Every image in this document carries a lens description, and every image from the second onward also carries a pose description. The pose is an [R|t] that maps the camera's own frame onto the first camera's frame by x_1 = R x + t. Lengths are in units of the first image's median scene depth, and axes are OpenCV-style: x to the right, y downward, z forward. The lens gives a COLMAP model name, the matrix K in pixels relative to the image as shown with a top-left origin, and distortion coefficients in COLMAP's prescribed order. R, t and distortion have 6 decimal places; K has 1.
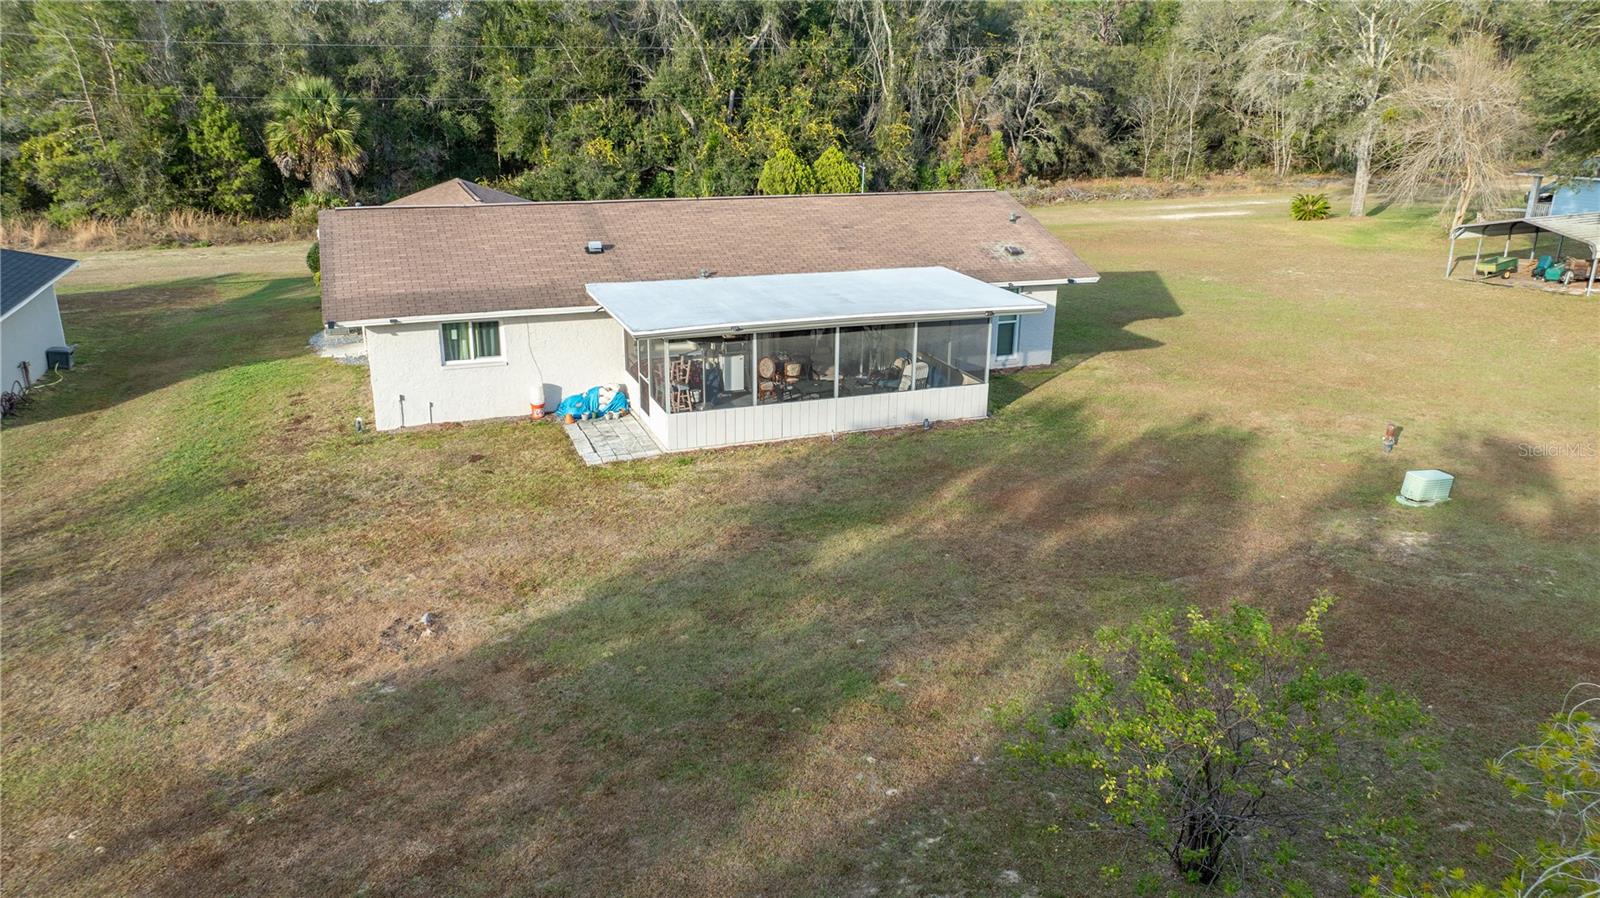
lens RADIAL K [[1124.7, 0, 800.0], [0, 1124.7, 449.0], [0, 0, 1]] dist [-0.023690, 0.002694]
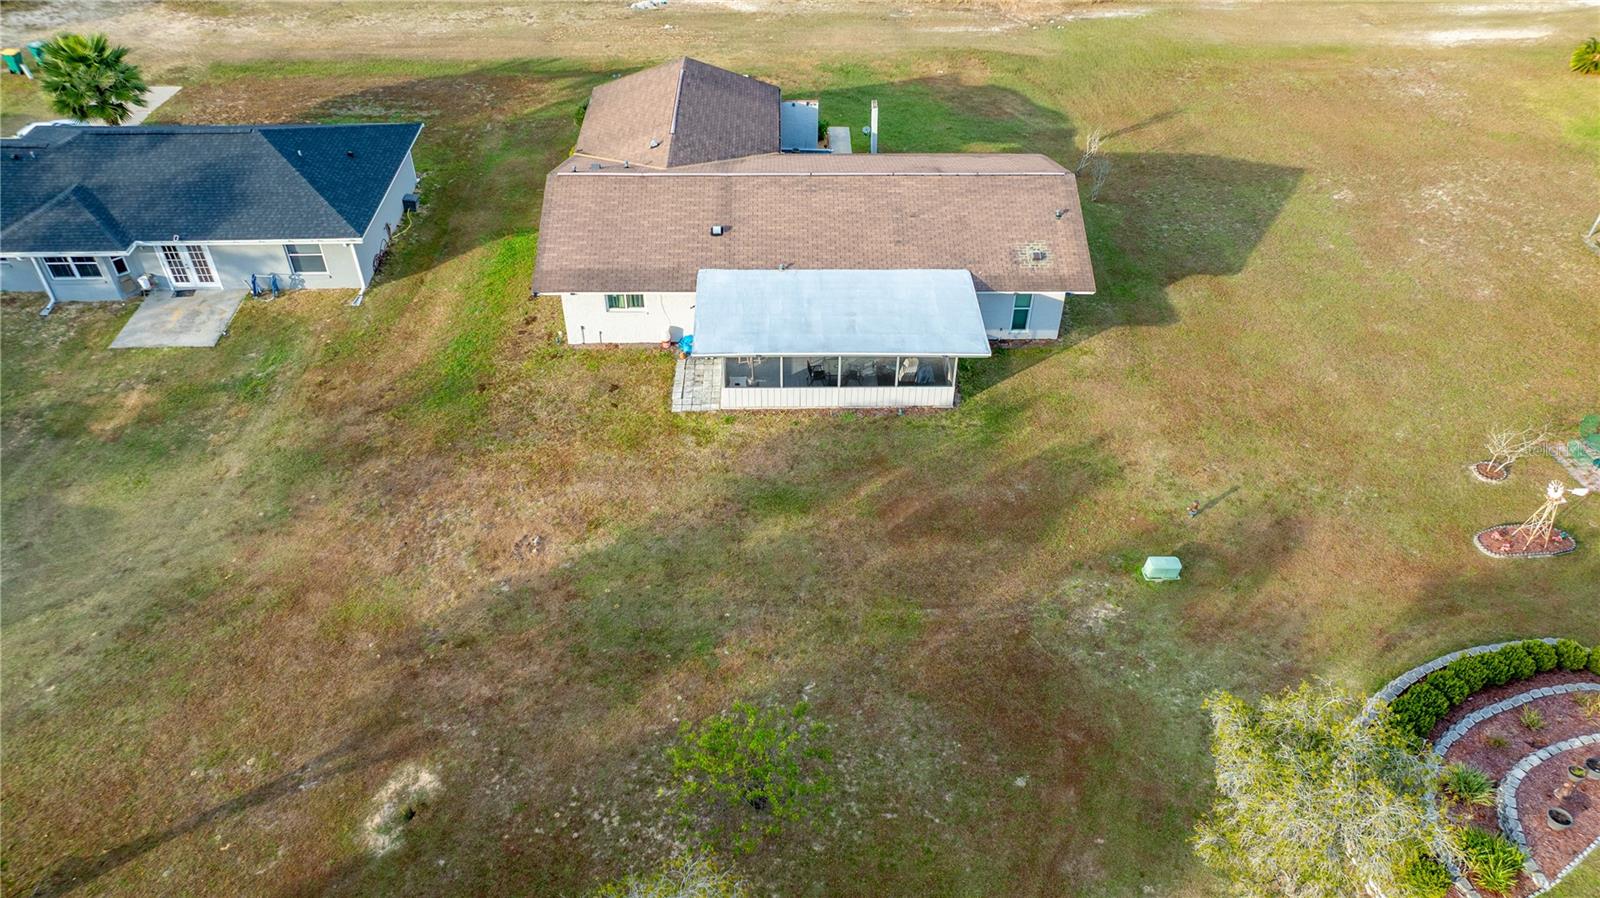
lens RADIAL K [[1118.6, 0, 800.0], [0, 1118.6, 449.0], [0, 0, 1]] dist [-0.019320, 0.003638]
pose [[0.939590, 0.220531, -0.261795, 0.384879], [-0.105584, 0.914234, 0.391187, -0.538138], [0.325611, -0.339914, 0.882290, -0.352703]]
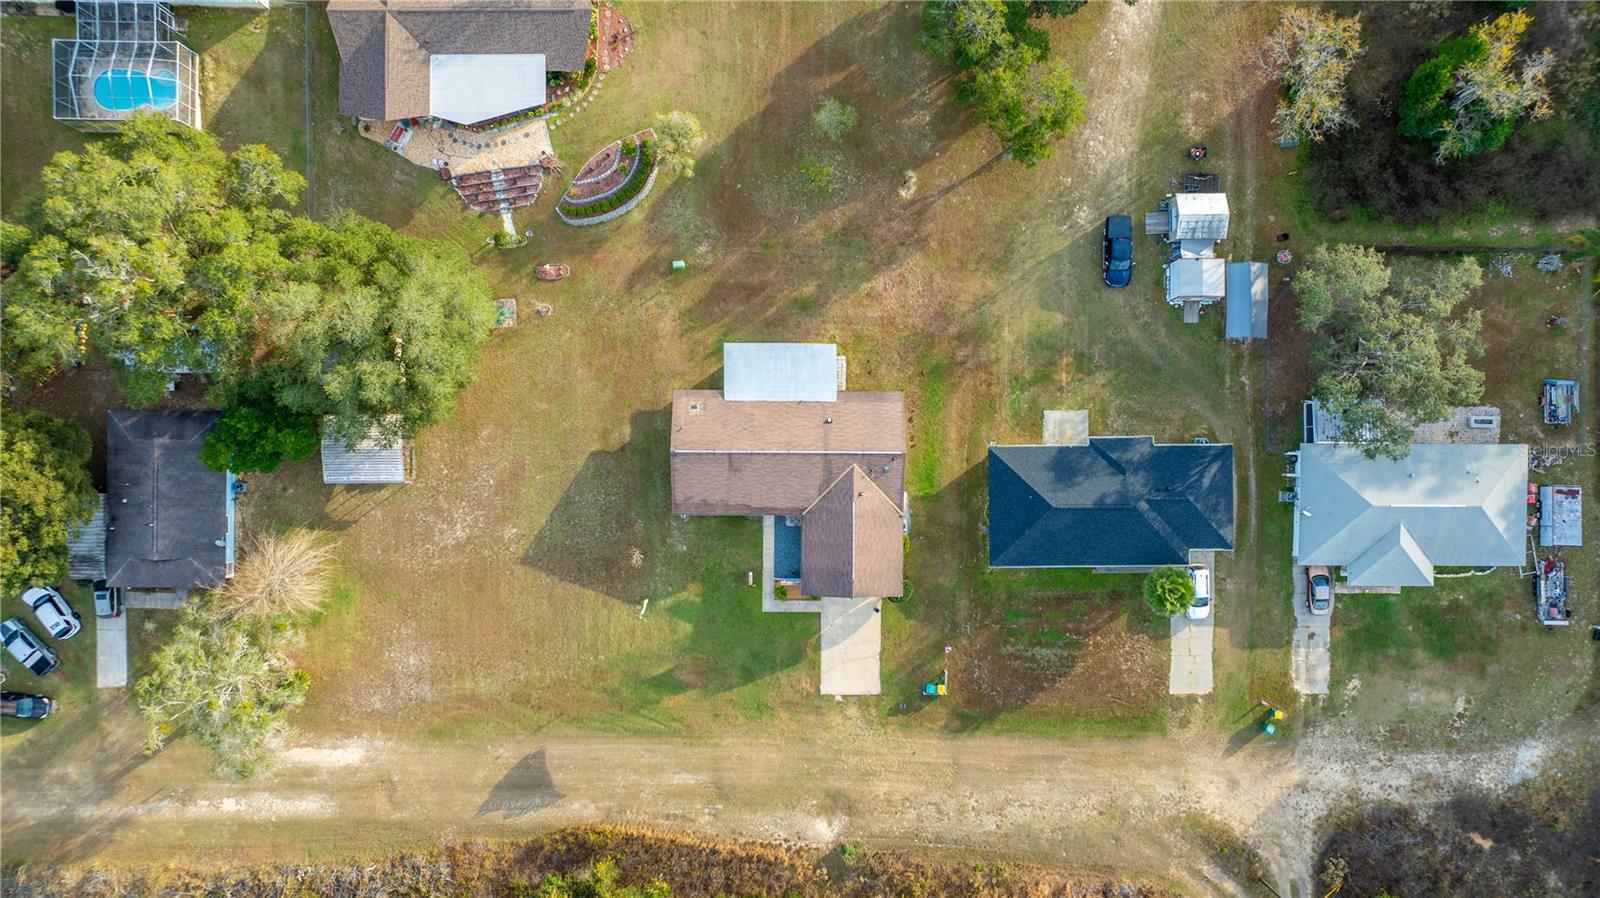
lens RADIAL K [[1118.6, 0, 800.0], [0, 1118.6, 449.0], [0, 0, 1]] dist [-0.019320, 0.003638]
pose [[-0.931079, -0.364812, -0.001782, -0.135597], [0.109199, -0.283355, 0.952778, -3.711784], [-0.348090, 0.886917, 0.303663, 0.092412]]
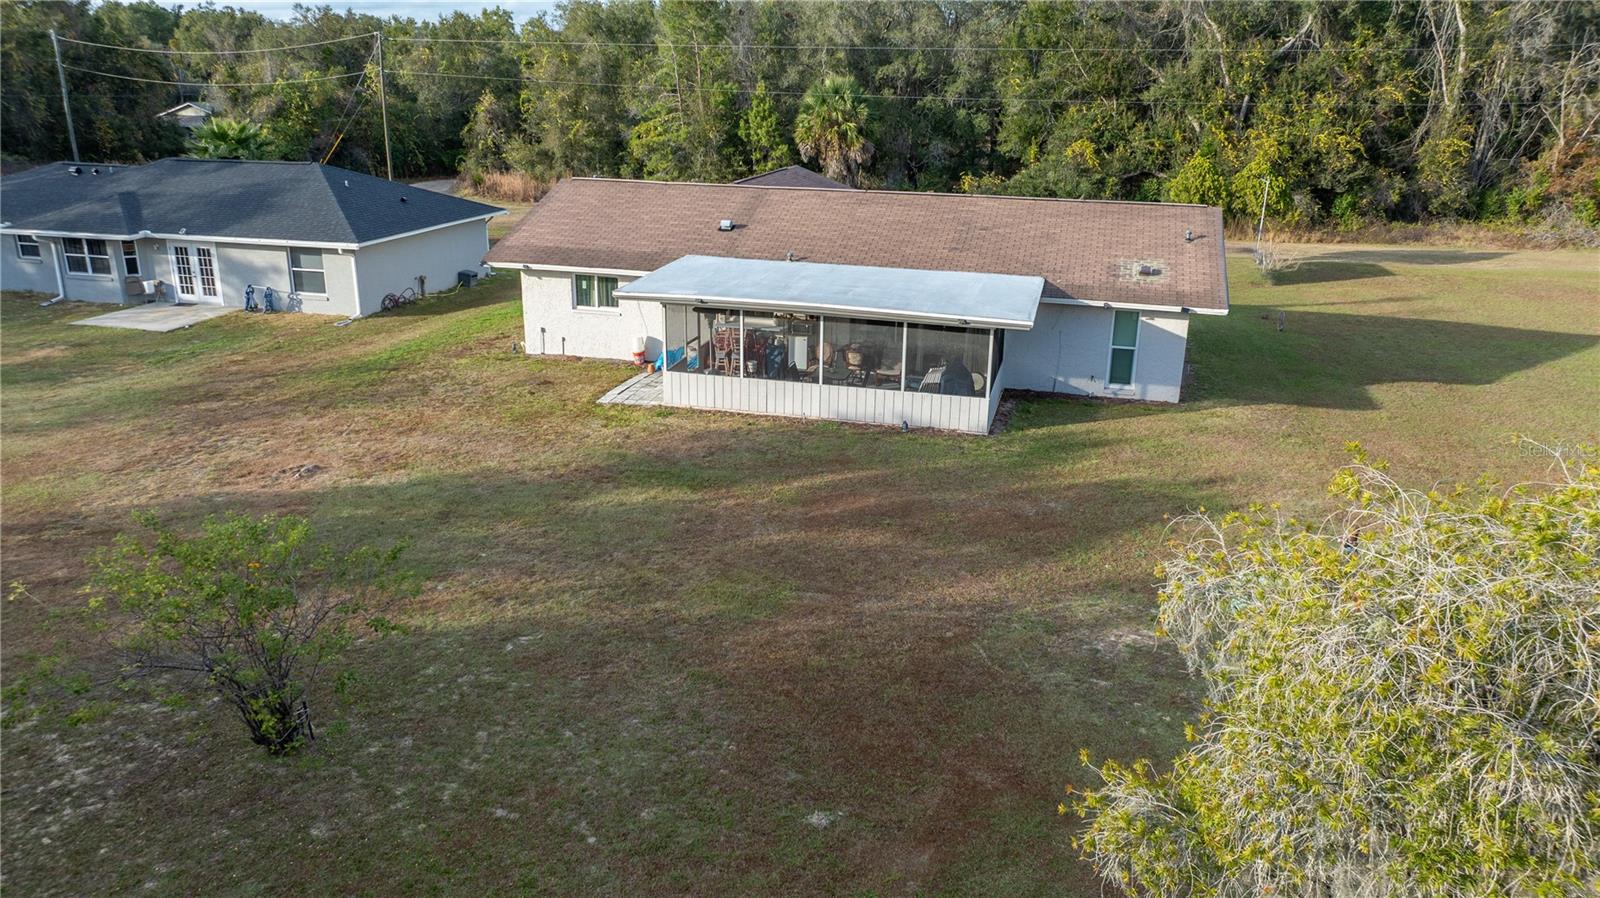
lens RADIAL K [[1118.6, 0, 800.0], [0, 1118.6, 449.0], [0, 0, 1]] dist [-0.019320, 0.003638]
pose [[0.808265, 0.190372, -0.557195, 0.592756], [-0.191503, 0.979837, 0.056979, -0.041259], [0.556807, 0.060650, 0.828425, 0.136041]]
